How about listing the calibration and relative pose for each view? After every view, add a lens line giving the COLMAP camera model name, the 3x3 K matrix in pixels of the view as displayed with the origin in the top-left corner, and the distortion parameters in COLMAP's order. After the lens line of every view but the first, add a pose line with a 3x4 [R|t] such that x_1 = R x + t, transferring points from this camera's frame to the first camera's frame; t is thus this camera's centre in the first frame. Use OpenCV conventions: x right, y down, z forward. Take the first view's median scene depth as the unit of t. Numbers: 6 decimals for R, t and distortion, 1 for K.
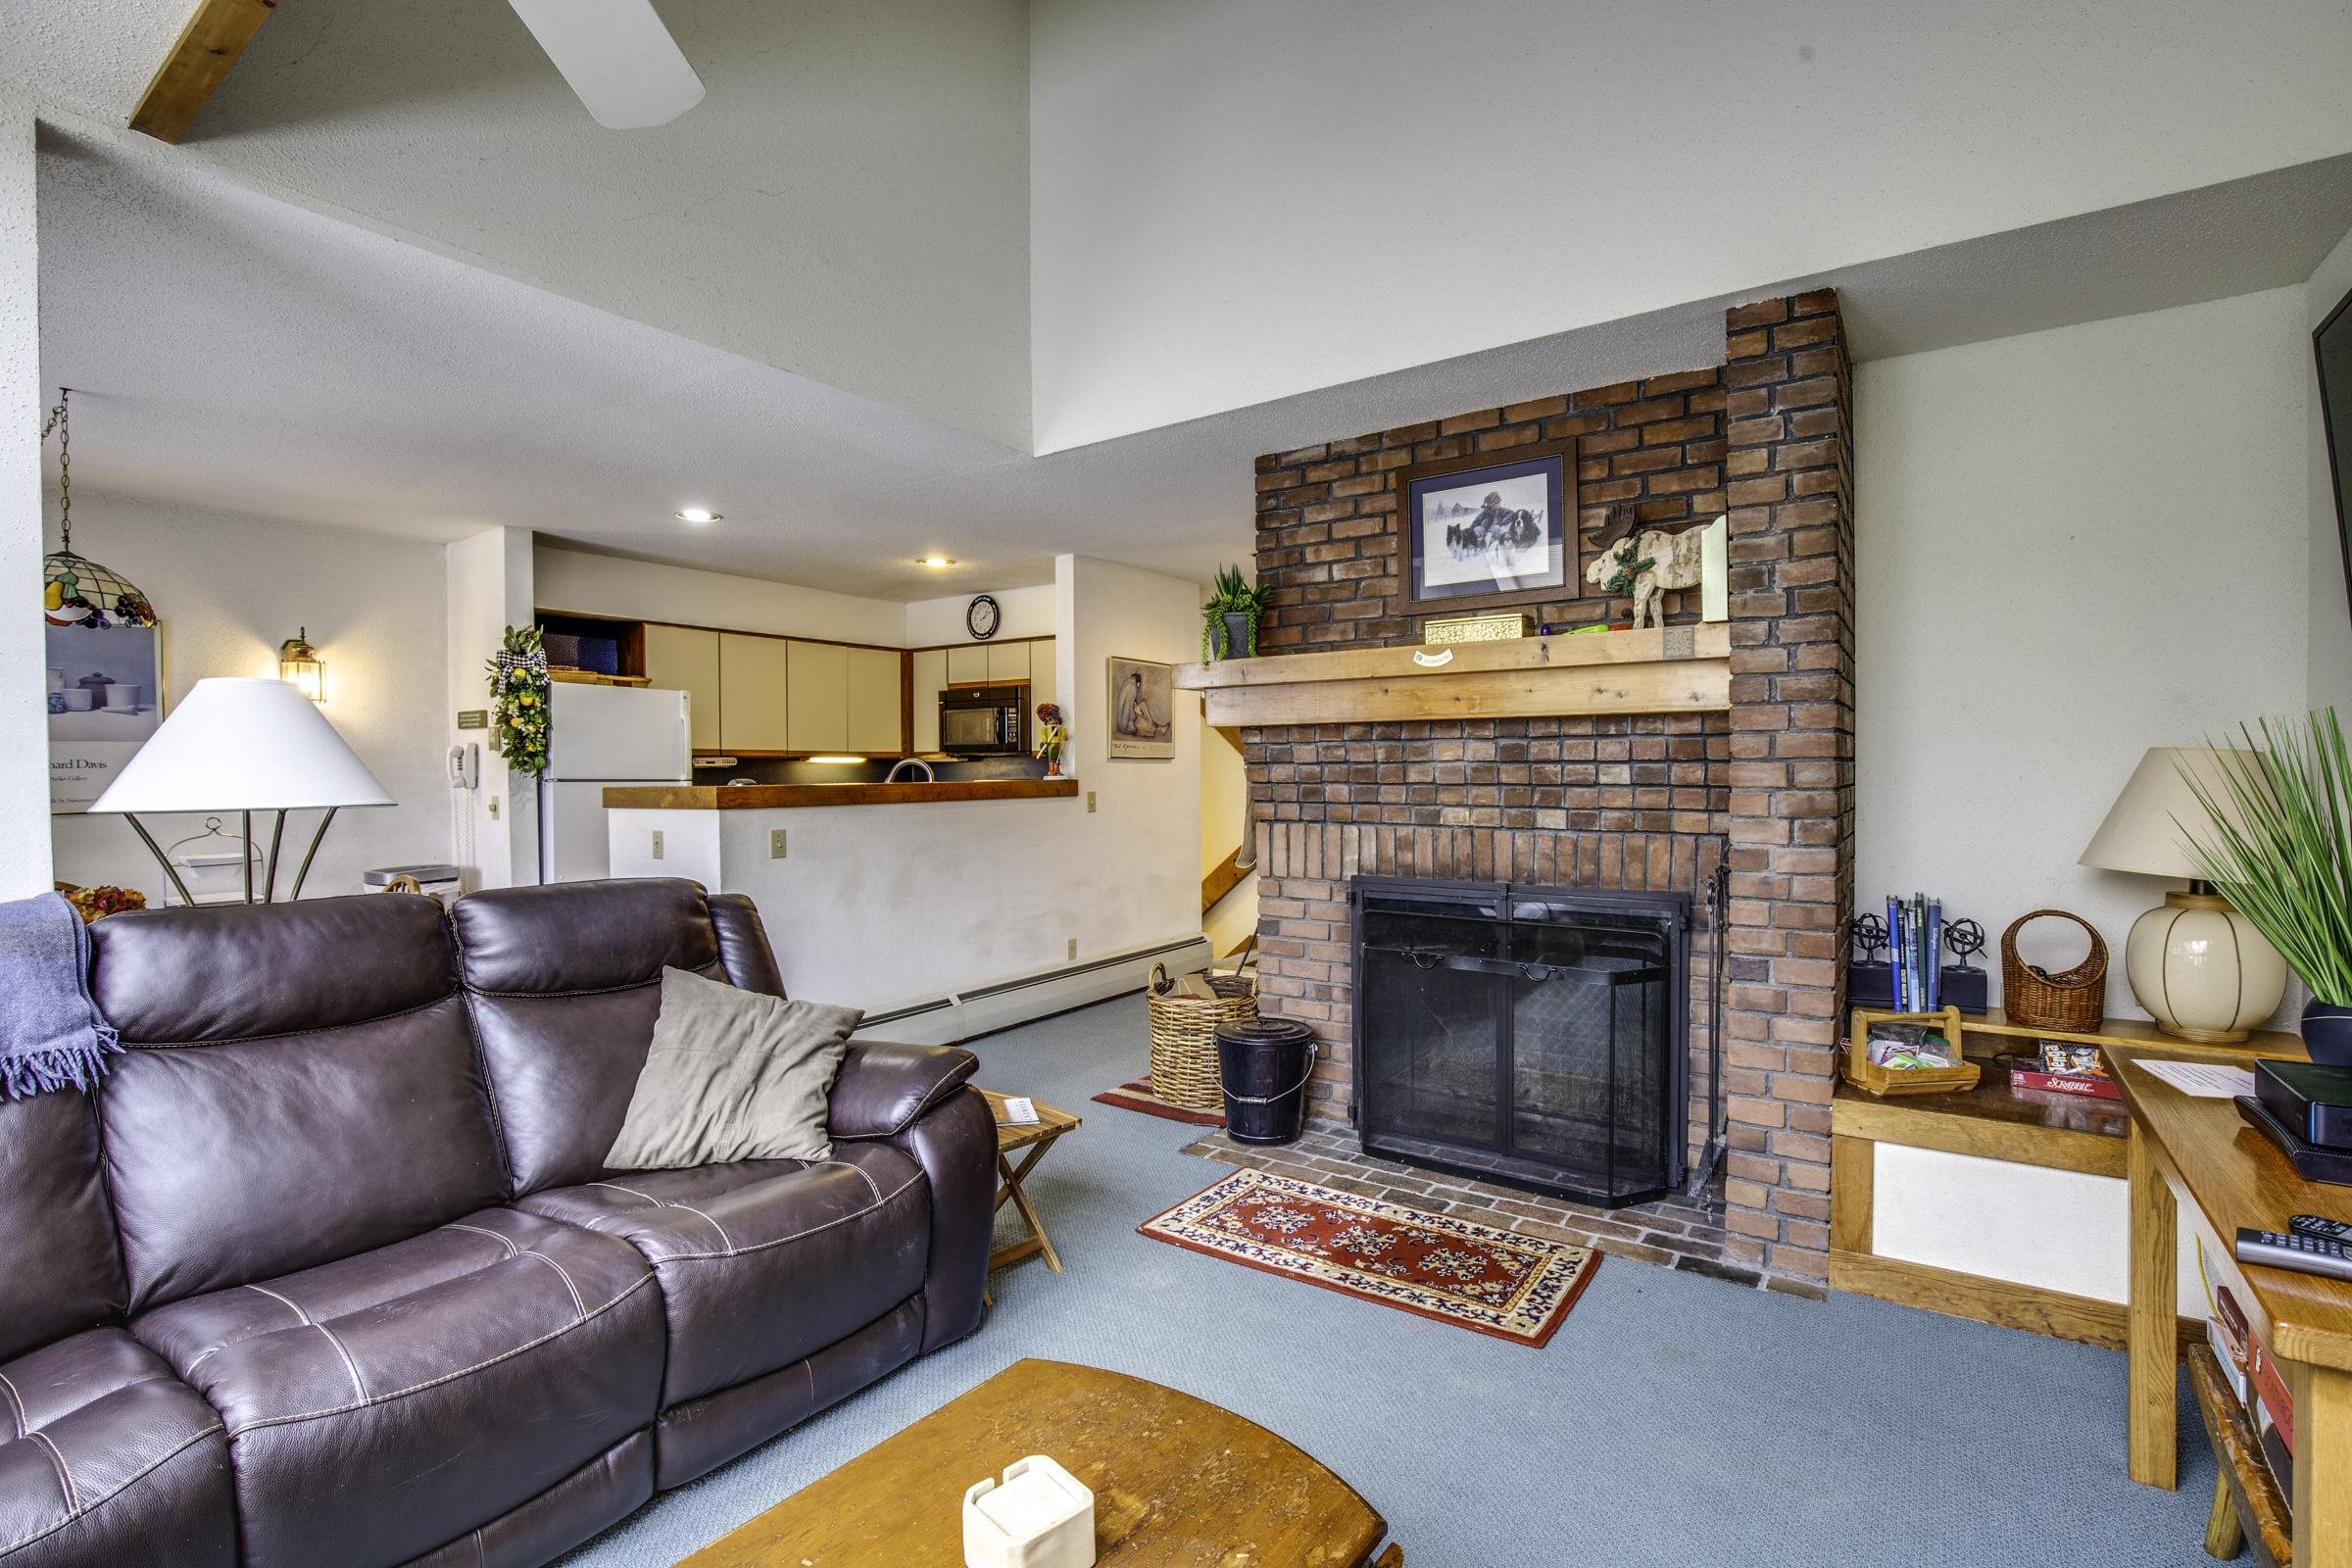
lens RADIAL K [[1076.2, 0, 1177.2], [0, 1076.2, 779.7], [0, 0, 1]] dist [-0.029345, -0.000697]
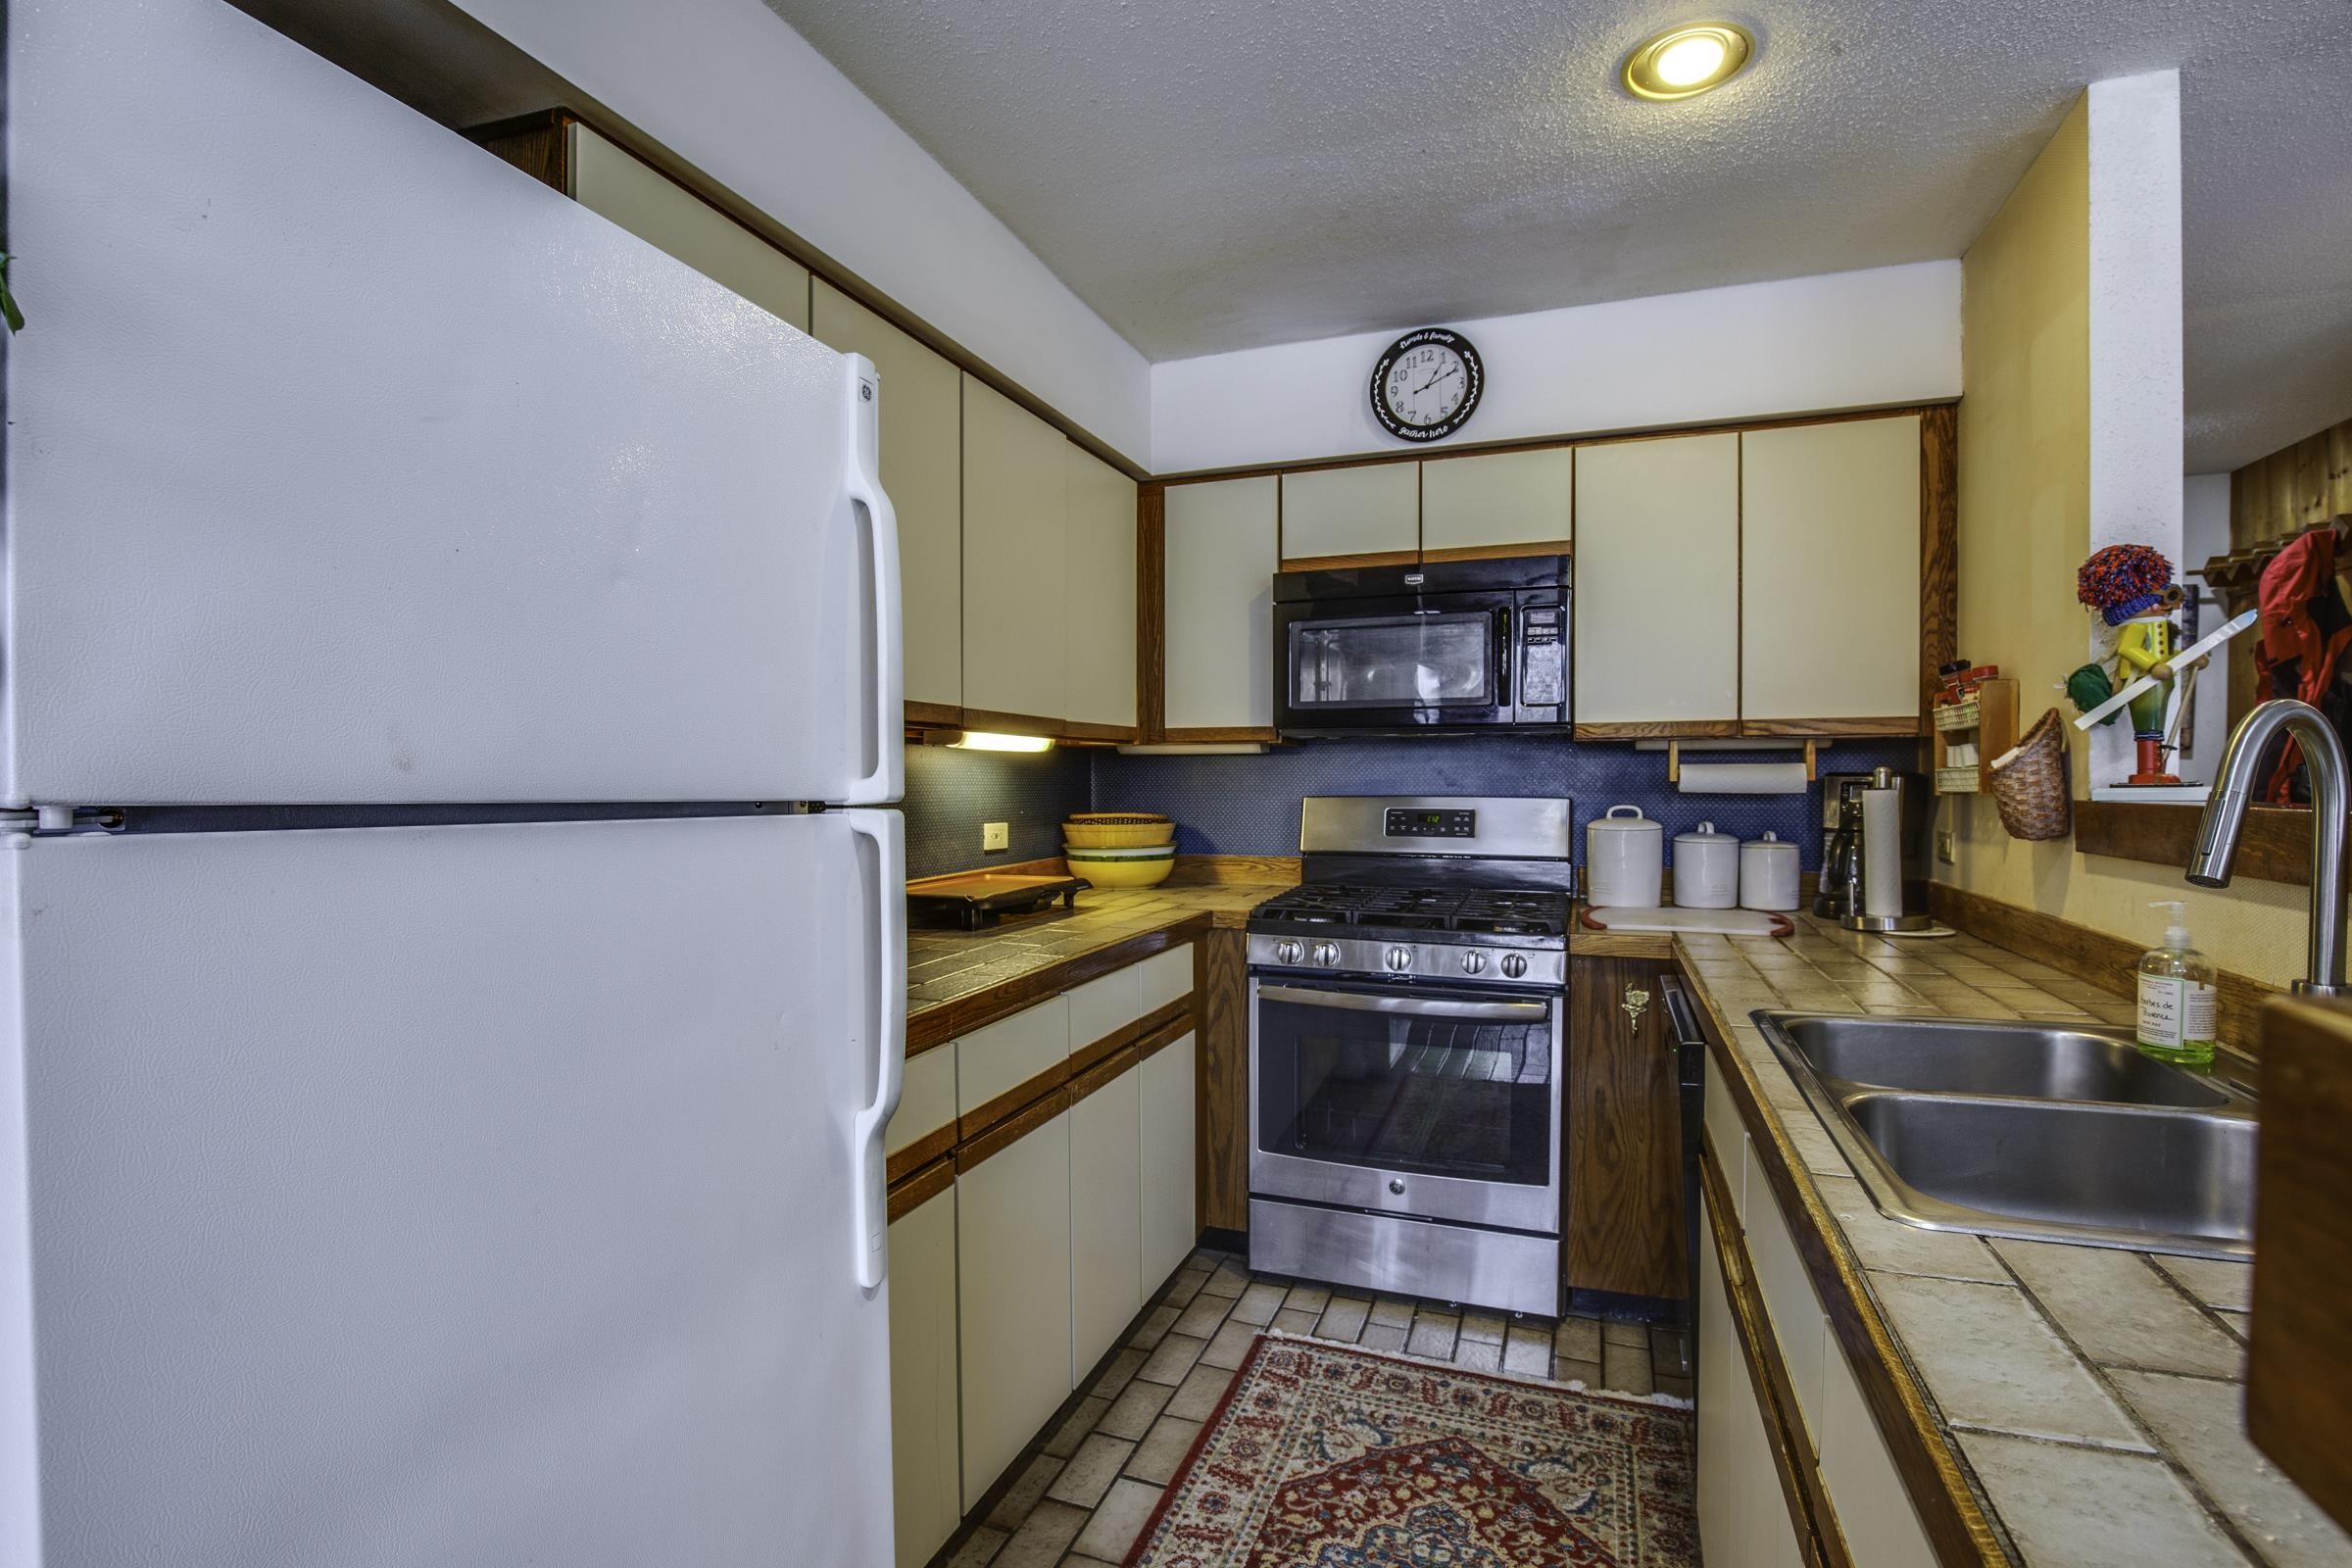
lens RADIAL K [[1076.2, 0, 1180.0], [0, 1076.2, 787.5], [0, 0, 1]] dist [-0.029345, -0.000697]
pose [[0.969825, 0.007806, 0.243676, -0.359516], [-0.005746, 0.999941, -0.009165, 0.000826], [-0.243733, 0.007488, 0.969813, 0.636147]]
